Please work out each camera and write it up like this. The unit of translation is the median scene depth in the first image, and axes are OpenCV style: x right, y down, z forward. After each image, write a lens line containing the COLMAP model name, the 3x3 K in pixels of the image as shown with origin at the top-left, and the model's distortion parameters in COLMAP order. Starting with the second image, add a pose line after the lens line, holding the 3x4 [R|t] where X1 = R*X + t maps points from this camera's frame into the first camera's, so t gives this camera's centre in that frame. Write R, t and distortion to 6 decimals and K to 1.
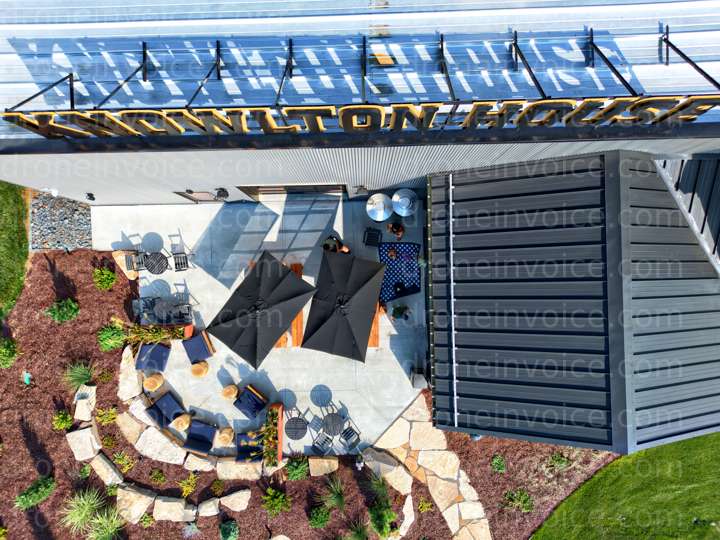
lens RADIAL K [[504.9, 0, 360.0], [0, 504.9, 270.0], [0, 0, 1]] dist [0.058822, -0.052213]
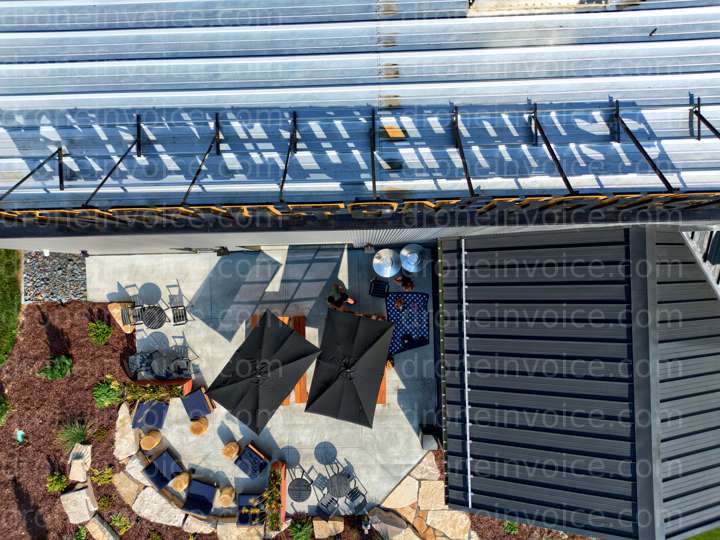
lens RADIAL K [[504.9, 0, 360.0], [0, 504.9, 270.0], [0, 0, 1]] dist [0.058822, -0.052213]
pose [[0.999995, -0.002455, -0.001732, -0.009604], [0.002463, 0.999984, 0.005101, -0.105548], [0.001720, -0.005106, 0.999985, 0.041484]]
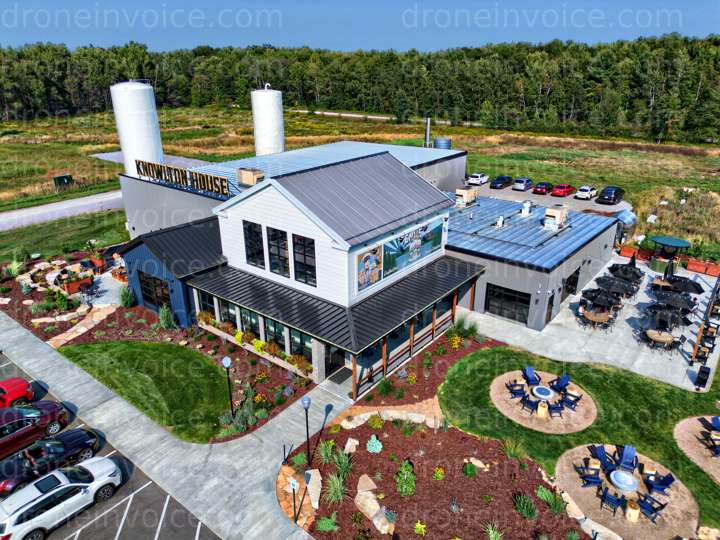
lens RADIAL K [[504.9, 0, 360.0], [0, 504.9, 270.0], [0, 0, 1]] dist [0.058822, -0.052213]
pose [[0.773256, 0.242534, -0.585877, 2.247831], [-0.633710, 0.327706, -0.700728, 1.143156], [0.022045, 0.913119, 0.407097, -0.019285]]
